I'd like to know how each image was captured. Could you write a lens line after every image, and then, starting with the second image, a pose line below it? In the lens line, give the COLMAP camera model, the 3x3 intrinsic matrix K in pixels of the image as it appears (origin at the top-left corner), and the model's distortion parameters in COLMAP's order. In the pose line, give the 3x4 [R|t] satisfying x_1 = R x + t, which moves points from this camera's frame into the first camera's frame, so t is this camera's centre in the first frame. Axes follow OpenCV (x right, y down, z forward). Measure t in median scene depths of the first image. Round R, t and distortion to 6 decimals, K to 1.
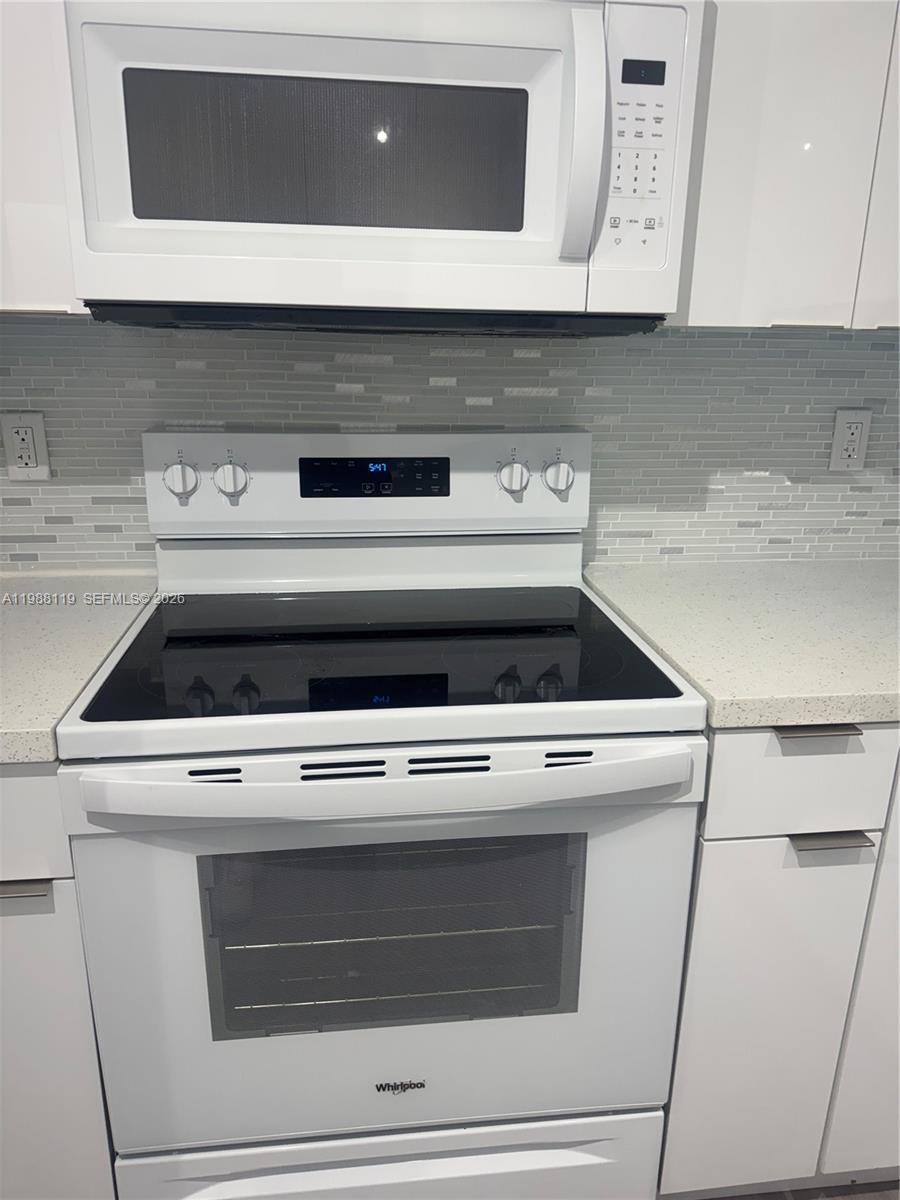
lens RADIAL K [[852.8, 0, 444.8], [0, 852.8, 594.5], [0, 0, 1]] dist [0.020229, -0.021326]
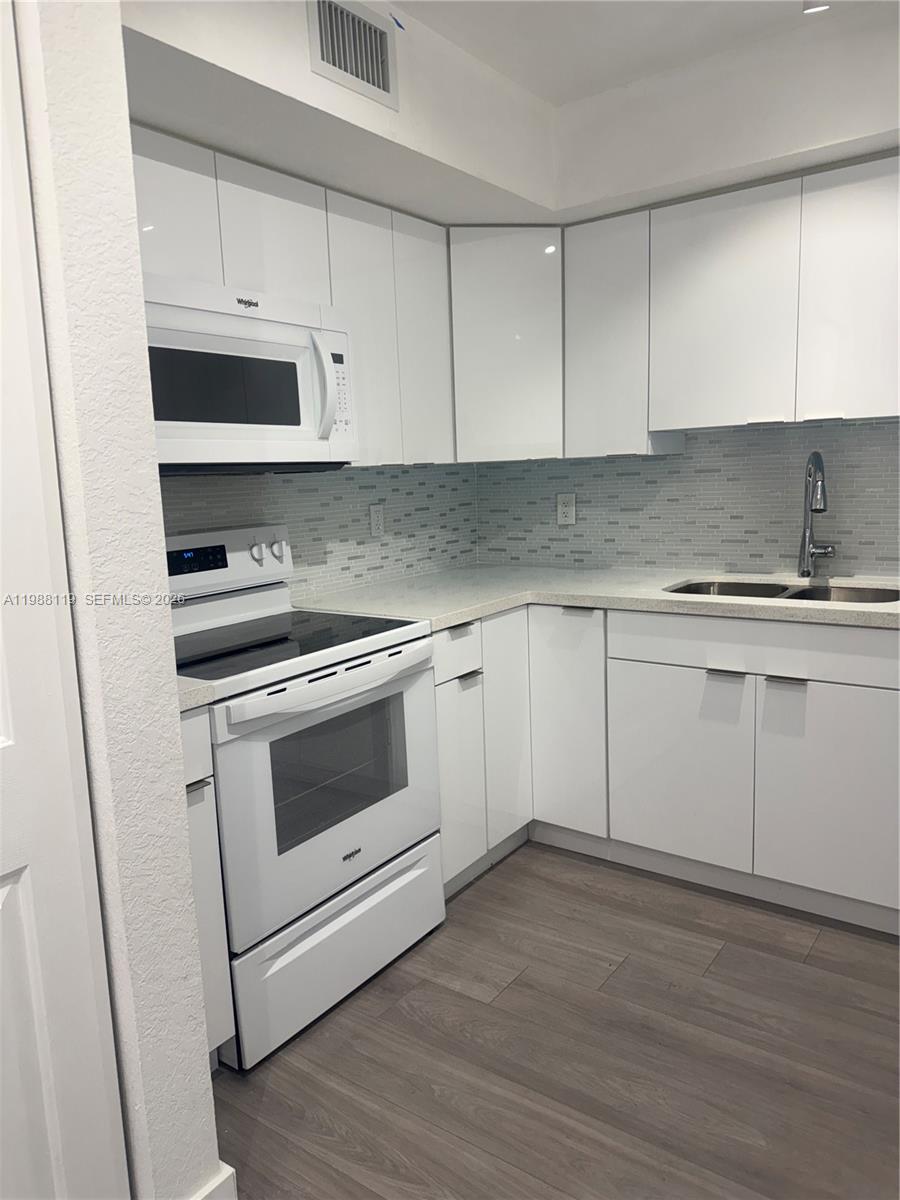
lens RADIAL K [[852.8, 0, 453.2], [0, 852.8, 605.3], [0, 0, 1]] dist [0.020229, -0.021326]
pose [[0.658889, -0.151321, 0.736863, -1.170963], [0.252272, 0.967281, -0.026938, 0.140785], [-0.708677, 0.203639, 0.675505, -0.540239]]
